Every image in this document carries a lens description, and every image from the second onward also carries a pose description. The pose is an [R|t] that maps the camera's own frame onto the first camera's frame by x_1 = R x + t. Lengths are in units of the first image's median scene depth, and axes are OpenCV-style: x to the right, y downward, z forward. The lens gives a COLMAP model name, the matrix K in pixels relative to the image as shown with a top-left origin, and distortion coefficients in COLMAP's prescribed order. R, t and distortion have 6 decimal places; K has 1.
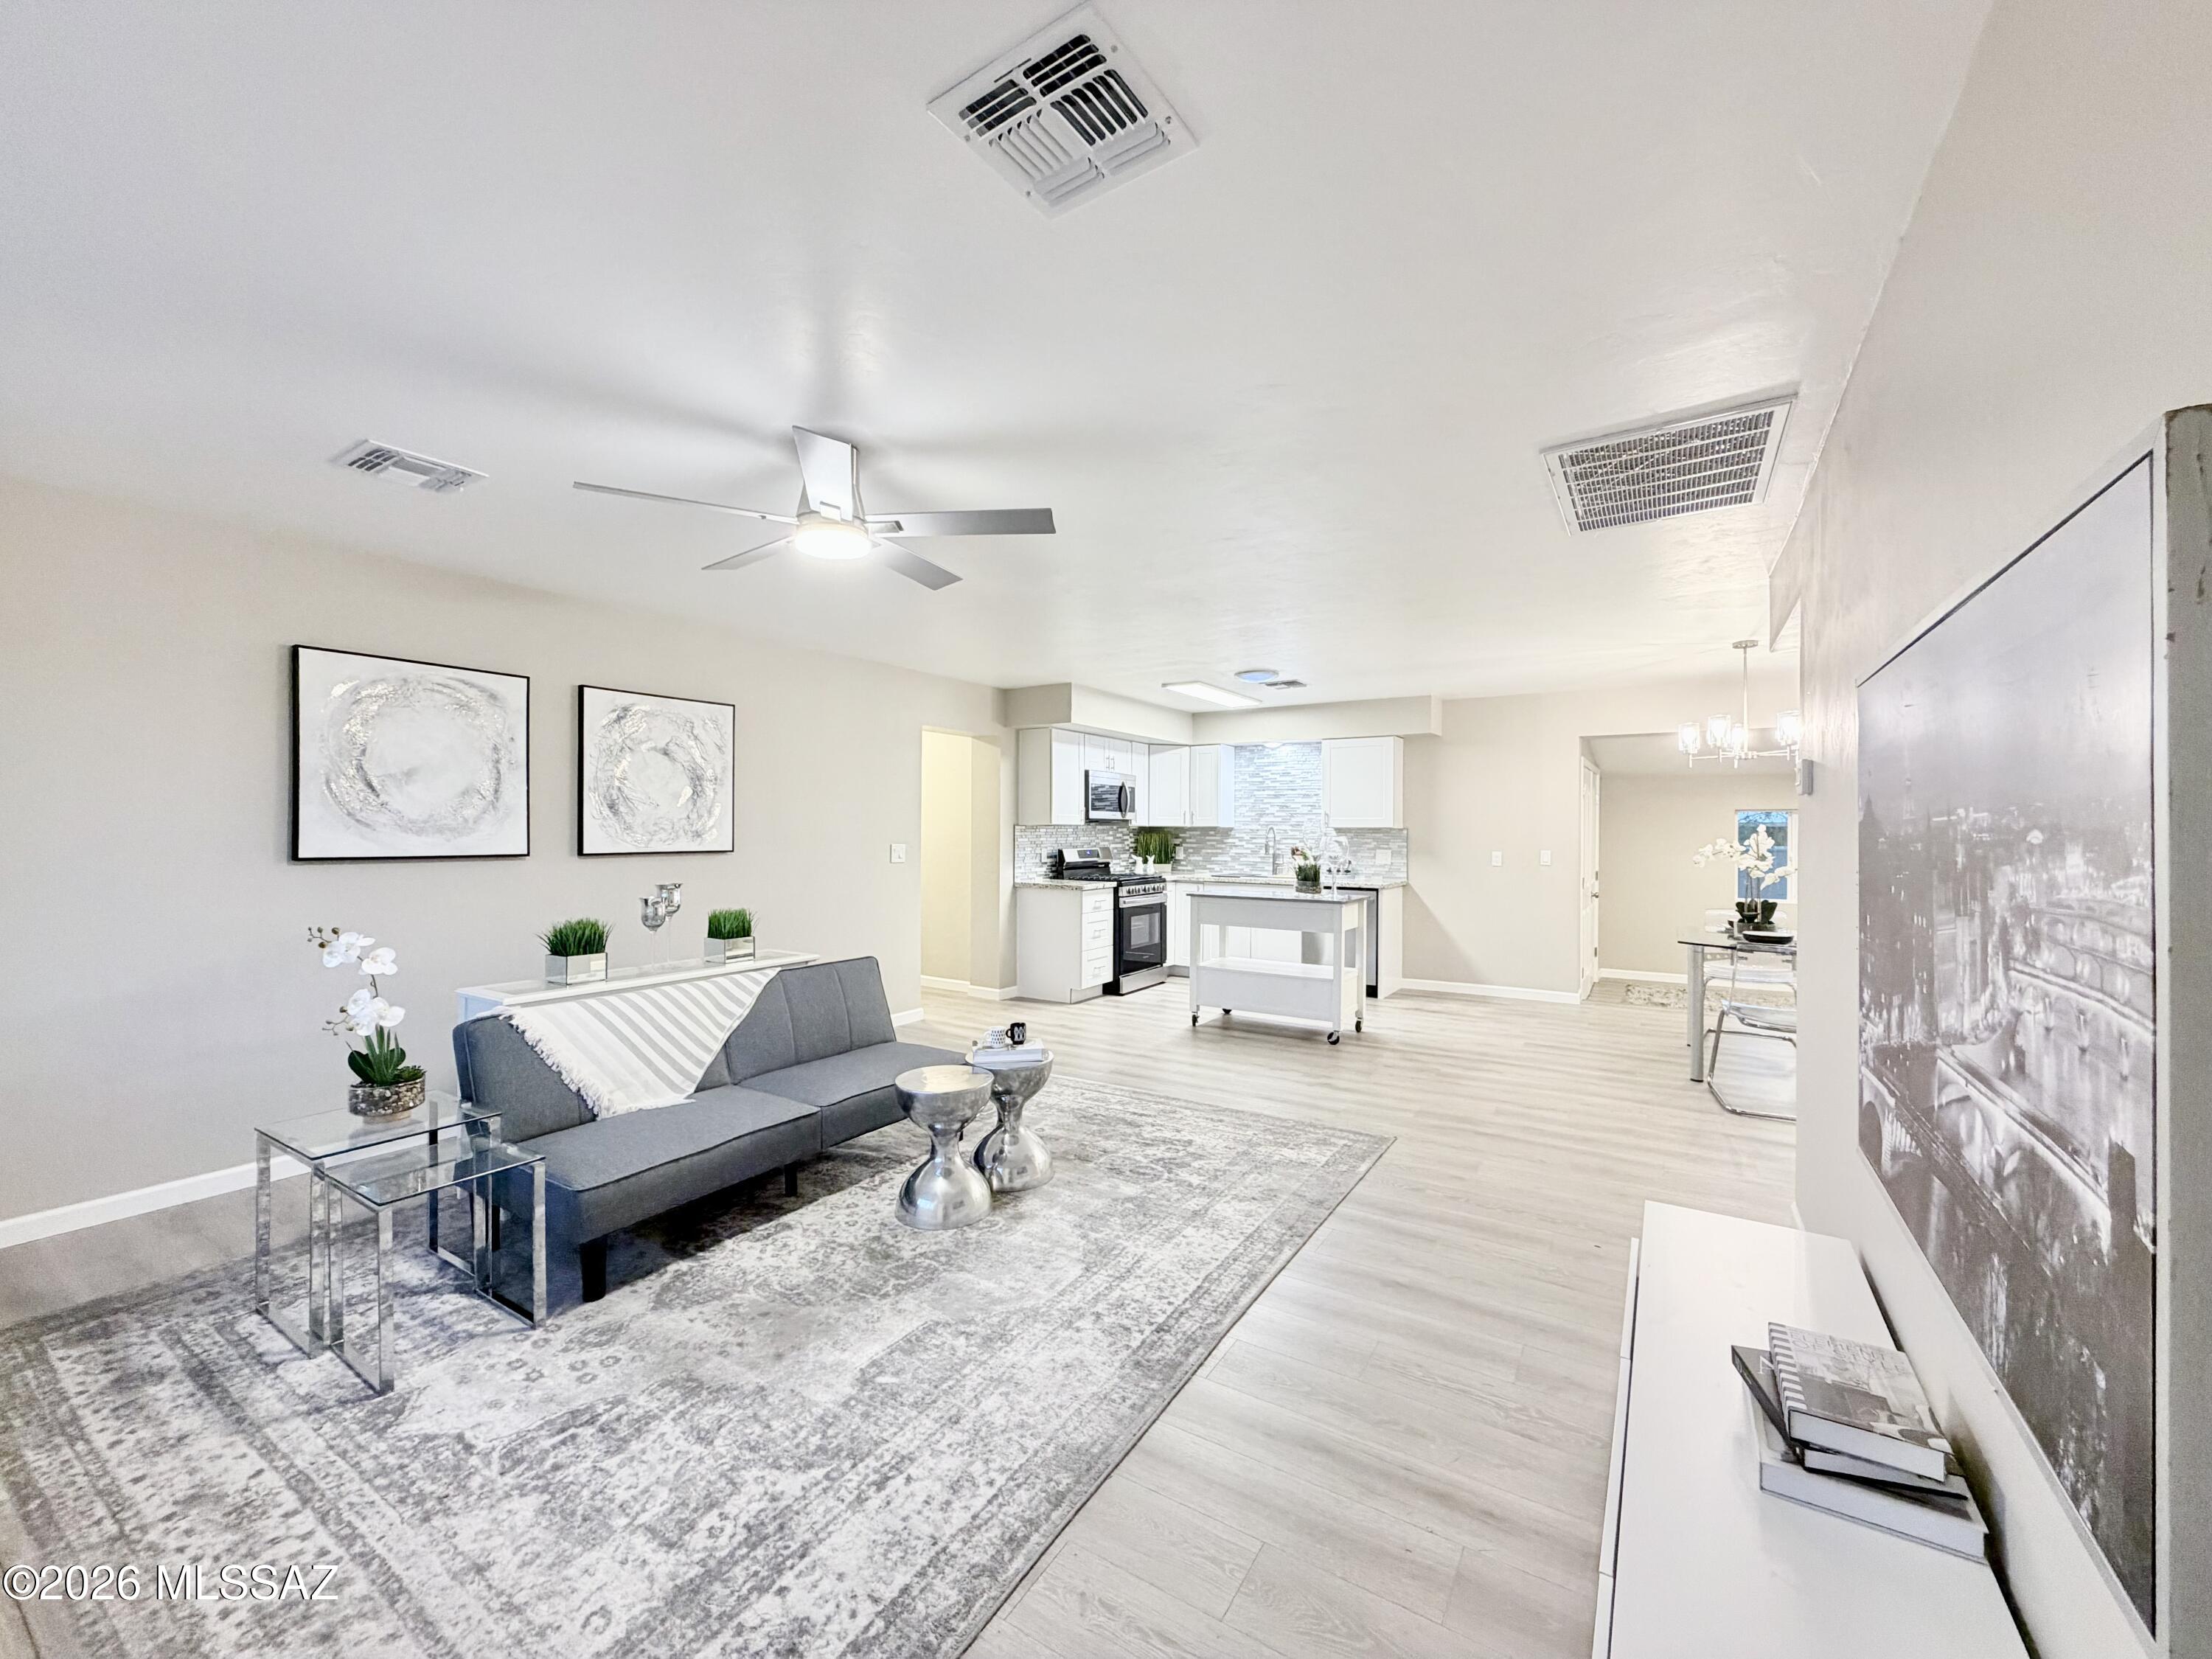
lens RADIAL K [[882.3, 0, 1096.7], [0, 882.3, 825.5], [0, 0, 1]] dist [0.001287, -0.000552]
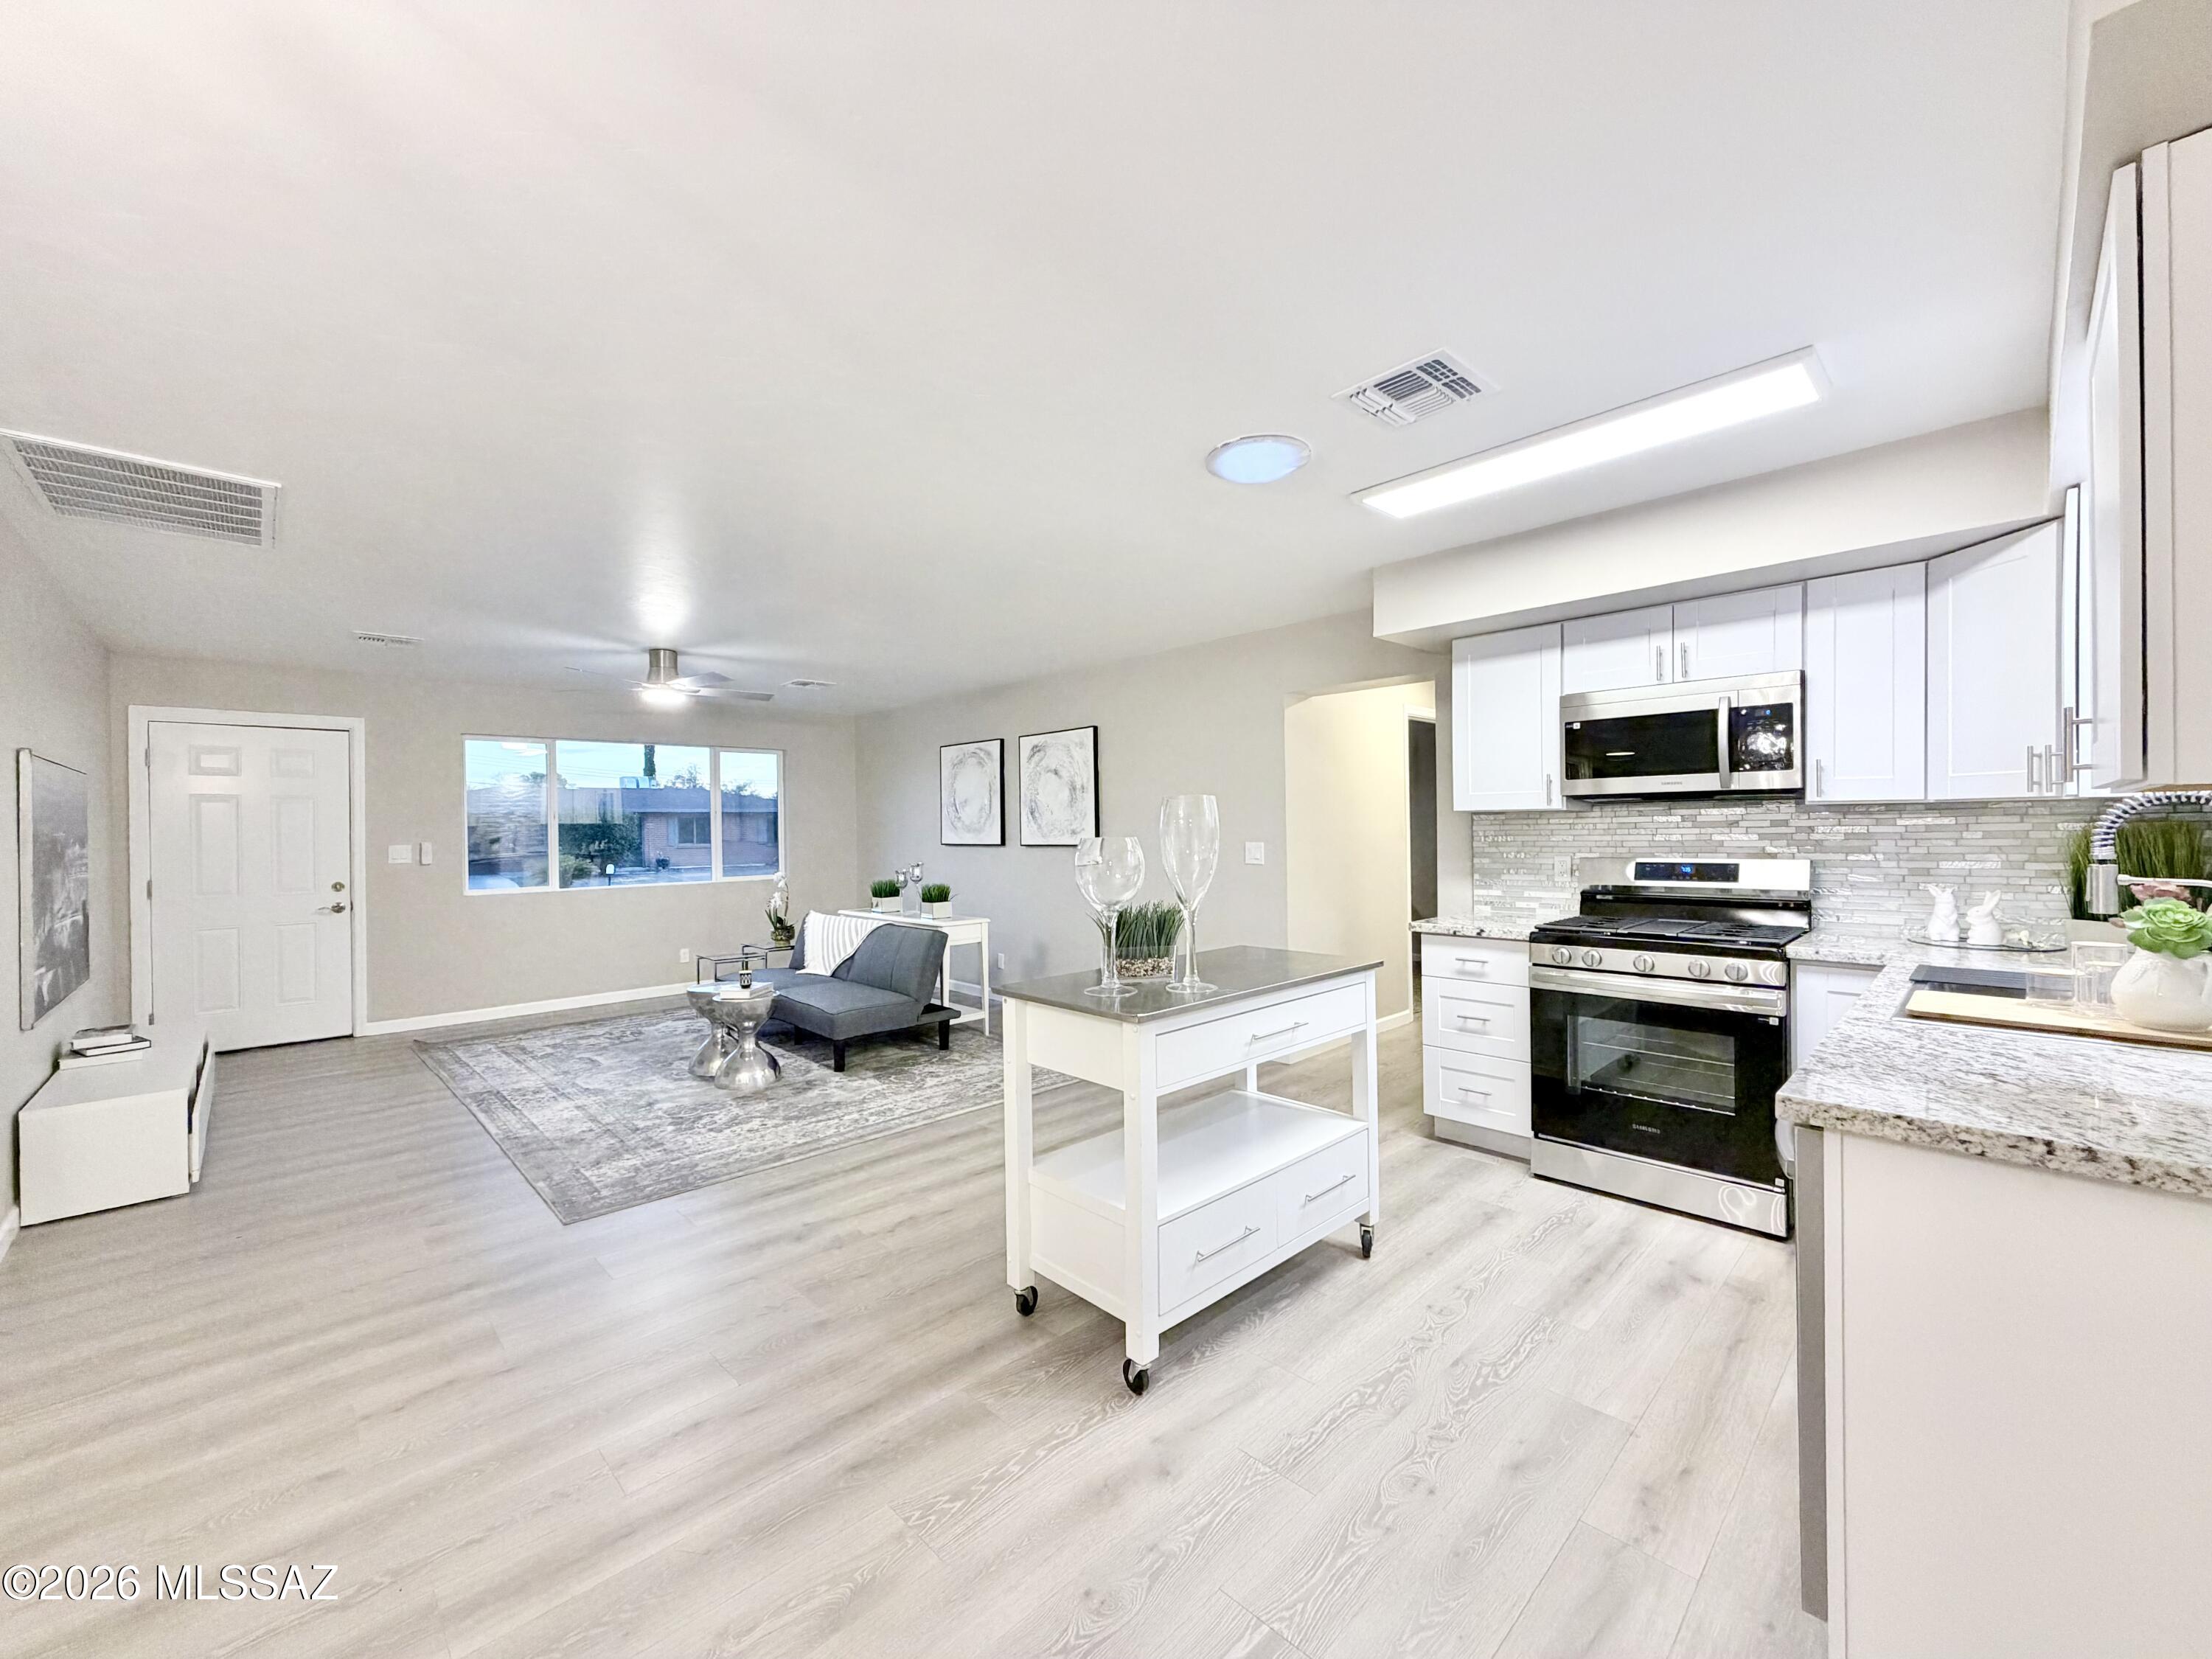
lens RADIAL K [[882.3, 0, 1096.7], [0, 882.3, 831.9], [0, 0, 1]] dist [0.001287, -0.000552]
pose [[-0.231465, 0.002913, -0.972839, 0.956830], [0.018129, 0.999835, -0.001319, 0.014491], [0.972674, -0.017942, -0.231479, 1.587402]]
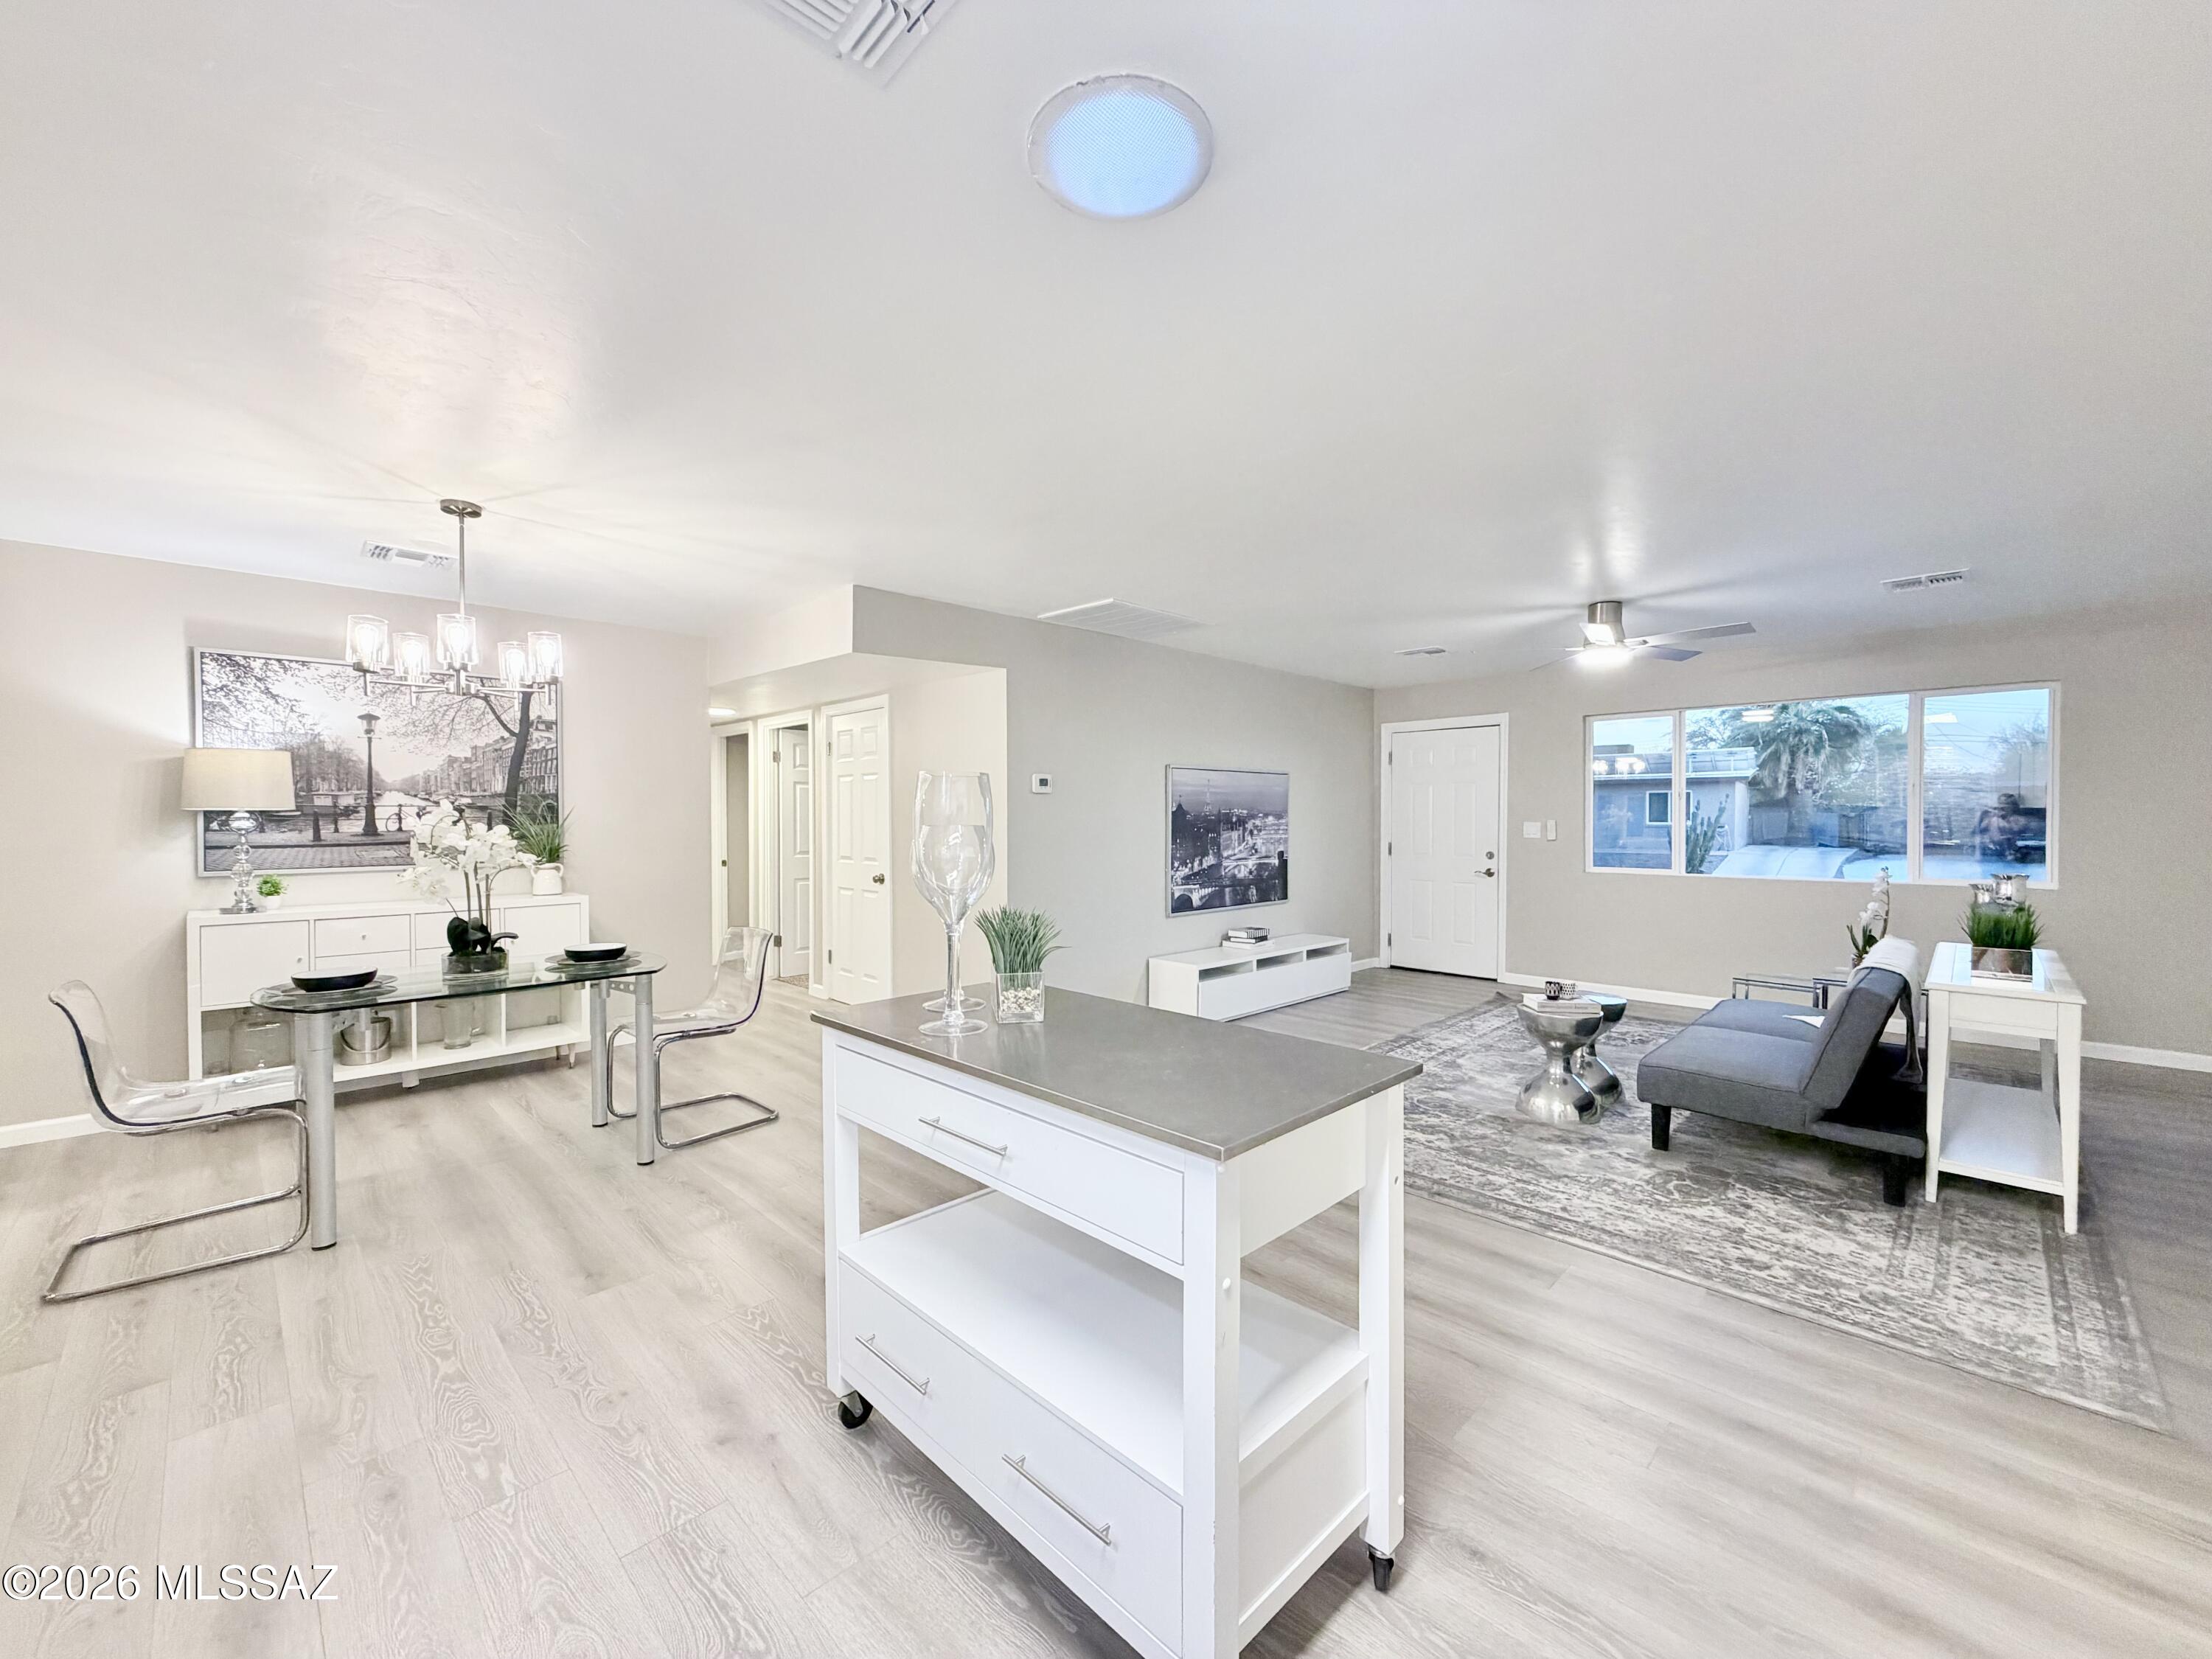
lens RADIAL K [[882.3, 0, 1097.0], [0, 882.3, 828.3], [0, 0, 1]] dist [0.001287, -0.000552]
pose [[-0.976926, -0.005626, 0.213505, 0.210221], [-0.003918, 0.999957, 0.008419, 0.014815], [-0.213543, 0.007388, -0.976906, 1.925745]]
